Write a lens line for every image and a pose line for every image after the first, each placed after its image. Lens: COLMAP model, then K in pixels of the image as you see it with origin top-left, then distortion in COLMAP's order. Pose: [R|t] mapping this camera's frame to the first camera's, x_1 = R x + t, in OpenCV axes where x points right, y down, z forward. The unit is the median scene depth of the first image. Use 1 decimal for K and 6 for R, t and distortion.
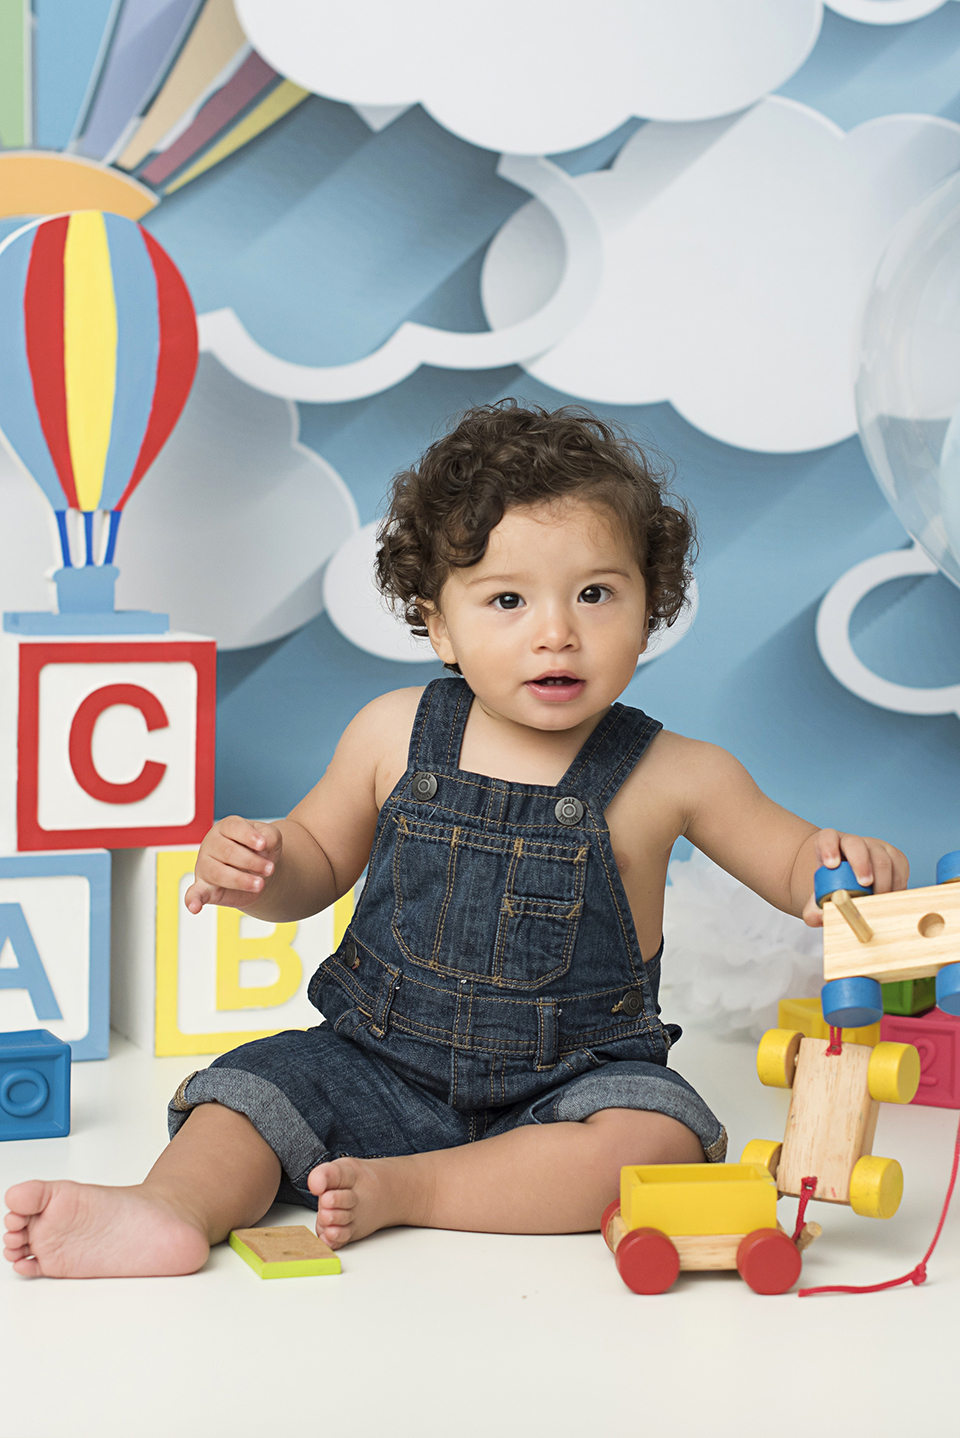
lens RADIAL K [[3065.0, 0, 557.5], [0, 3065.0, 716.0], [0, 0, 1]] dist [-0.002574, 0.059668]
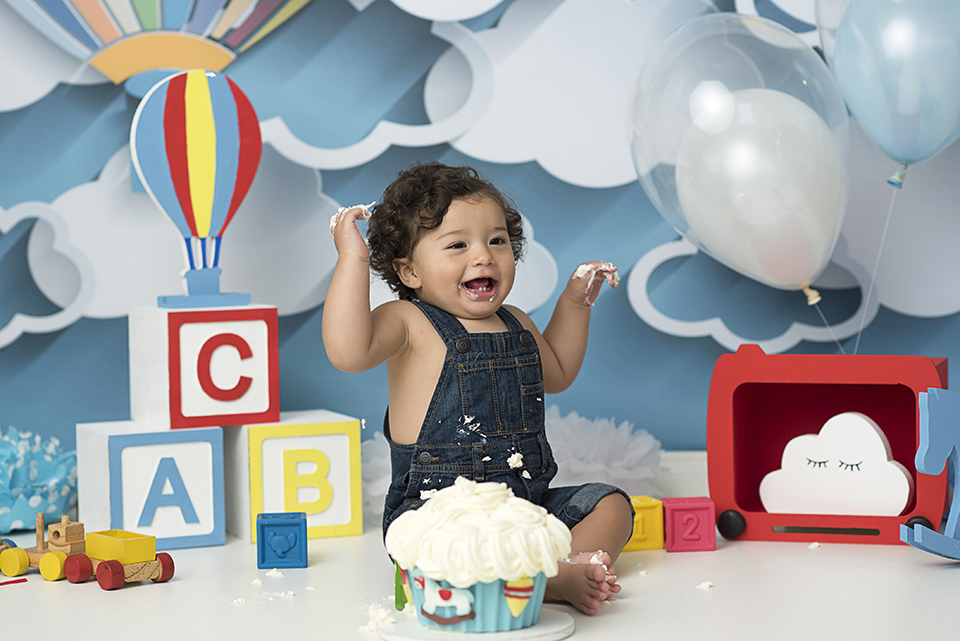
lens RADIAL K [[2332.3, 0, 482.9], [0, 2332.3, 317.8], [0, 0, 1]] dist [-0.034198, 0.051191]
pose [[0.998870, -0.039822, -0.025947, 0.040930], [0.039072, 0.998821, -0.028825, 0.024158], [0.027064, 0.027779, 0.999248, -0.334676]]
